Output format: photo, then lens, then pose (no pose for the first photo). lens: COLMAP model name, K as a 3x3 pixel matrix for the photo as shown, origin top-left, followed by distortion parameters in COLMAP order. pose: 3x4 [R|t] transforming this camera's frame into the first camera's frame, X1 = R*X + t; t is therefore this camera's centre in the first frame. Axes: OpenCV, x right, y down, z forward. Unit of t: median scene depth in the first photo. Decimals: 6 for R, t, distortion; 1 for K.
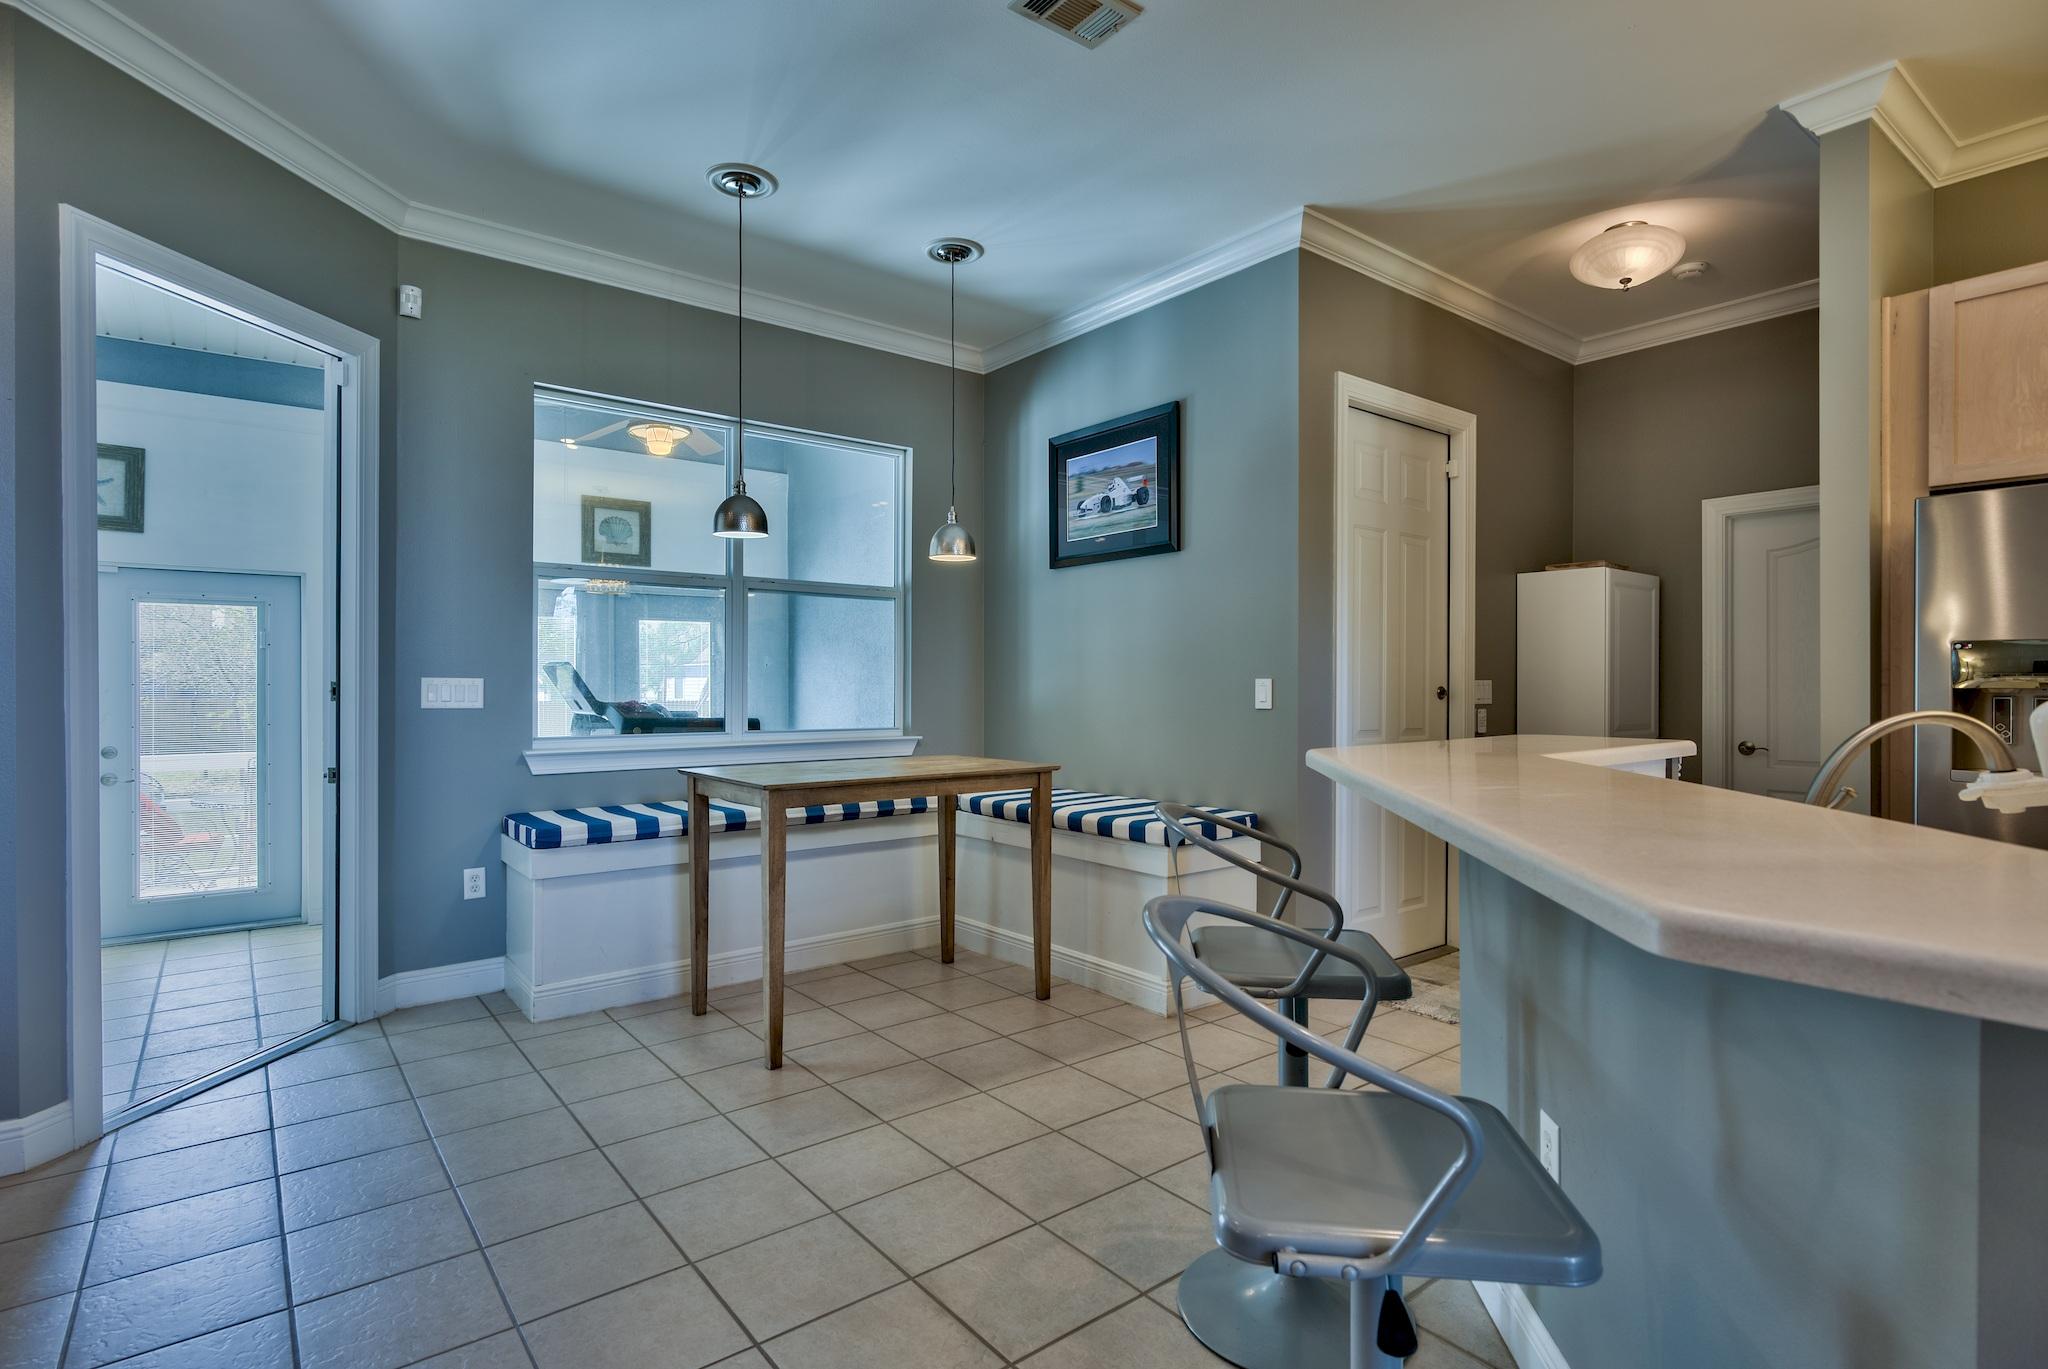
lens RADIAL K [[998.0, 0, 1017.5], [0, 998.0, 685.9], [0, 0, 1]] dist [0.003844, -0.008510]
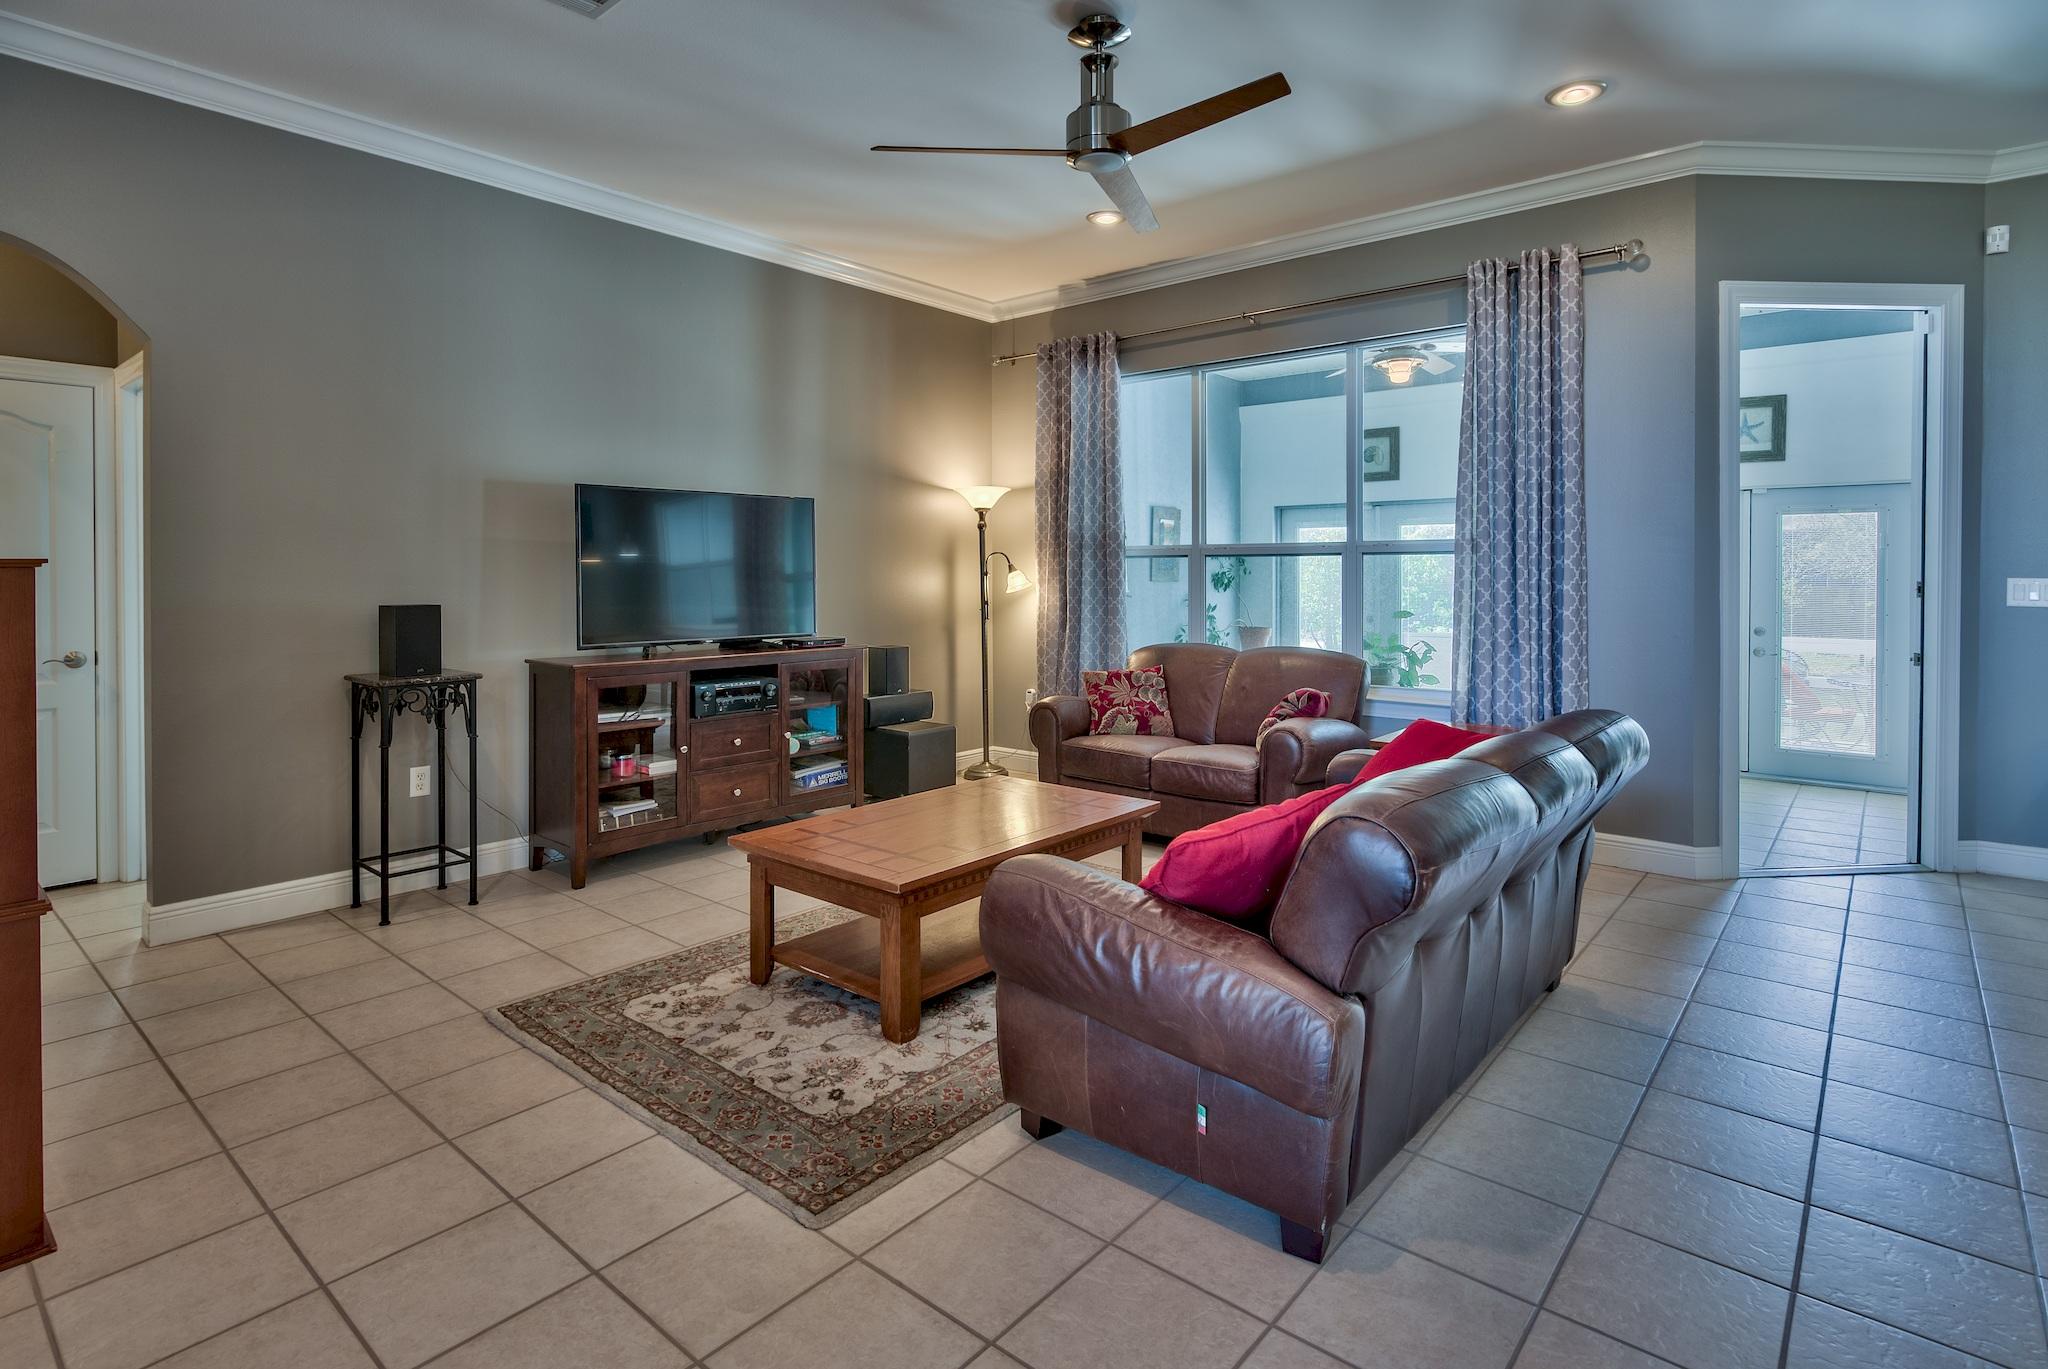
lens RADIAL K [[1036.5, 0, 1052.8], [0, 1036.5, 583.2], [0, 0, 1]] dist [0.001925, -0.000295]
pose [[0.216627, 0.010471, -0.976198, 0.258294], [-0.001543, 0.999945, 0.010383, -0.011693], [0.976253, -0.000743, 0.216631, -0.241926]]
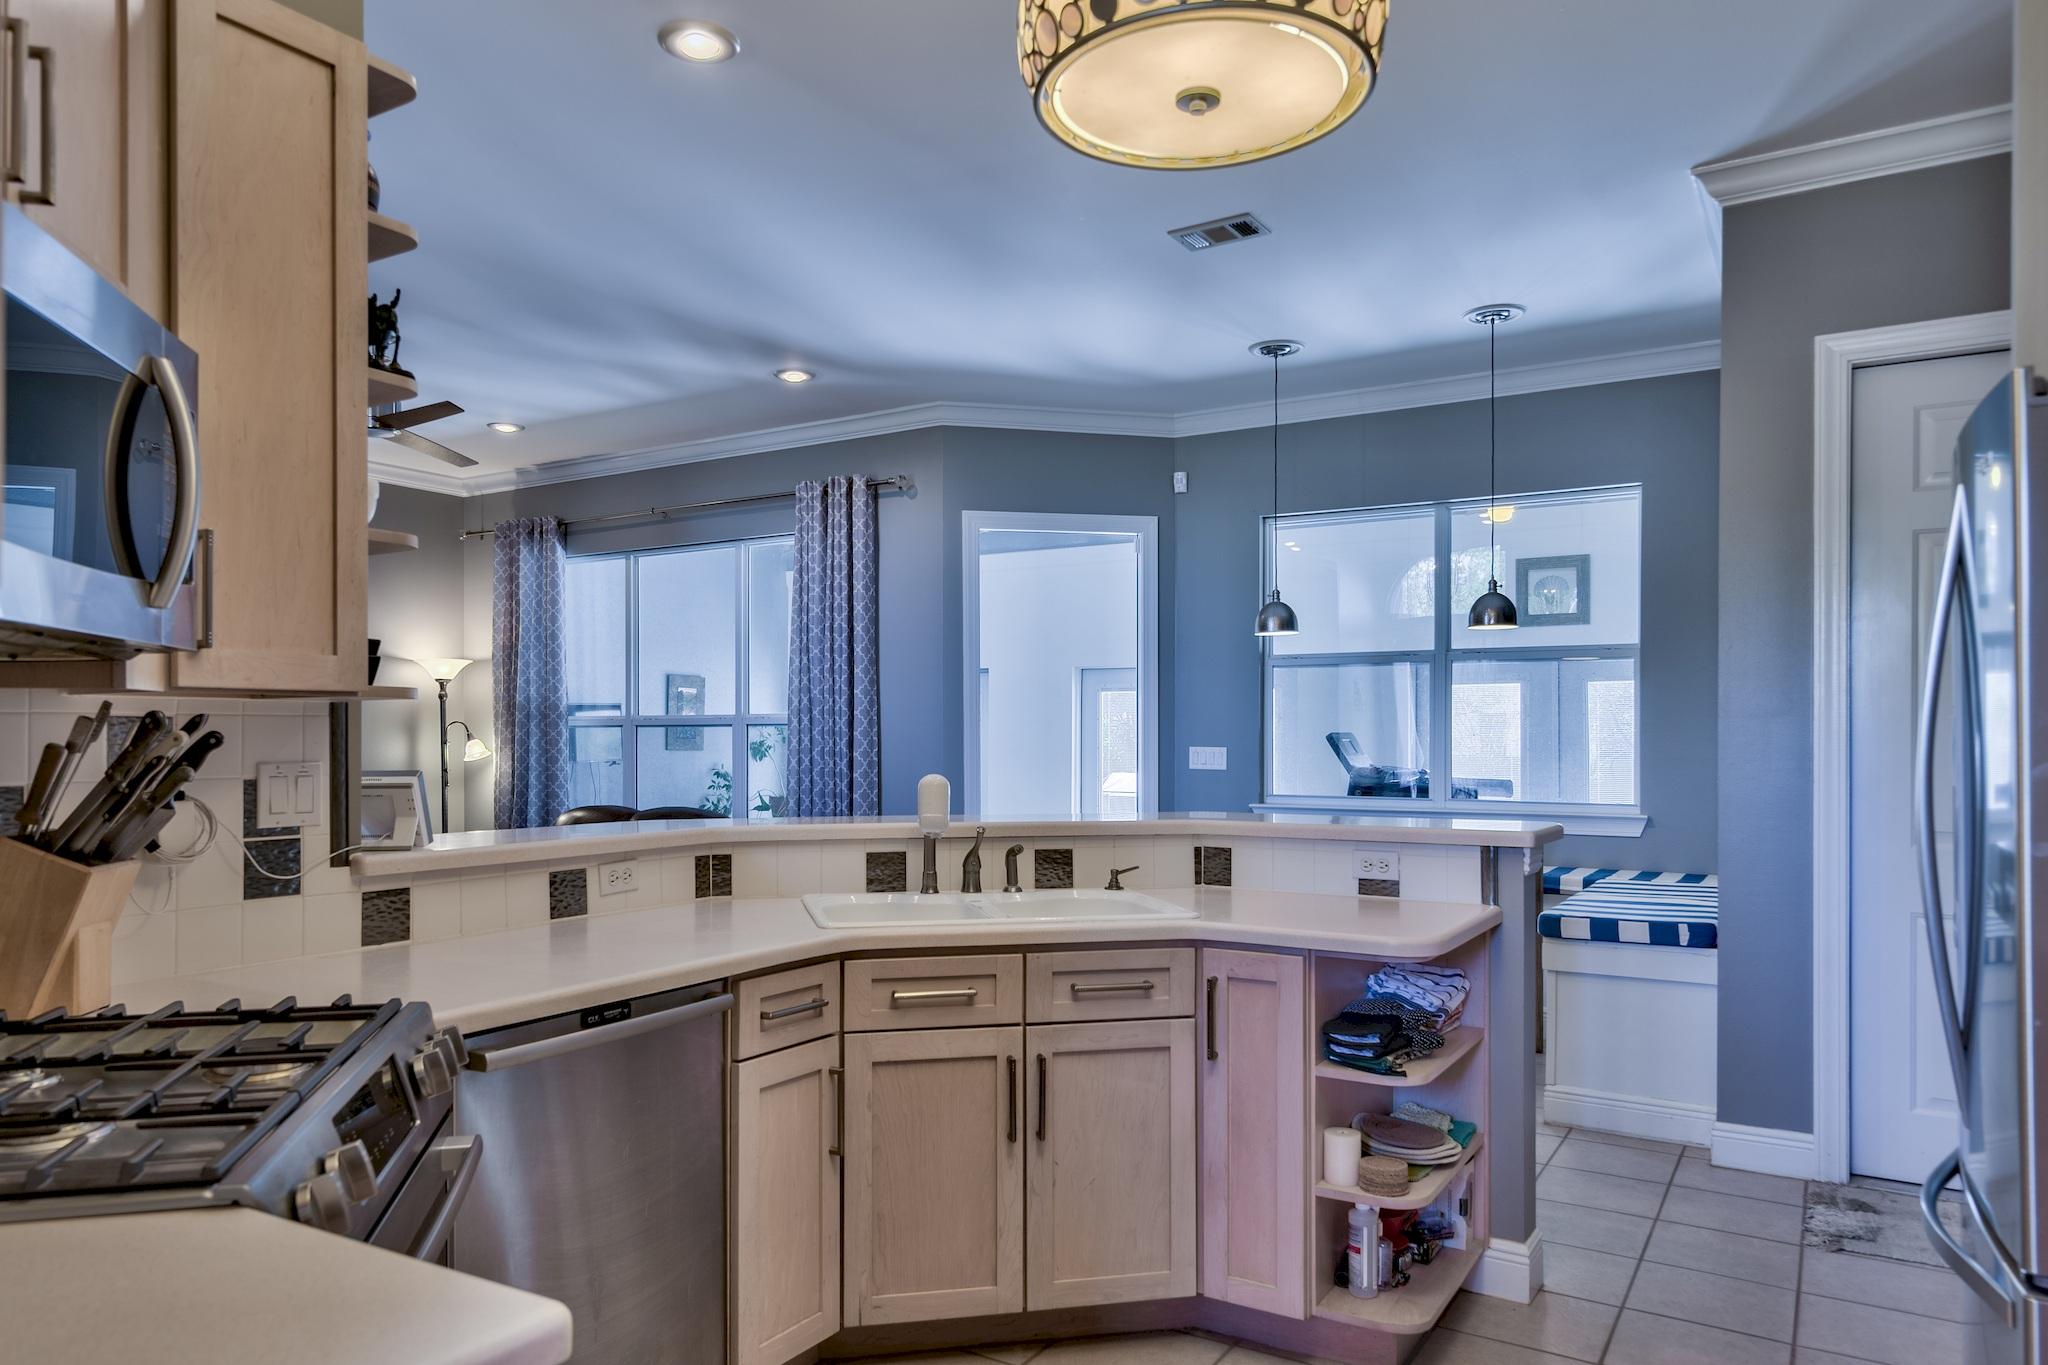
lens RADIAL K [[1336.2, 0, 1020.1], [0, 1336.2, 740.6], [0, 0, 1]] dist [0.011868, 0.002537]
pose [[0.343194, 0.001992, -0.939263, 0.967092], [-0.002753, 0.999996, 0.001115, -0.016665], [0.939261, 0.002203, 0.343198, 0.114576]]
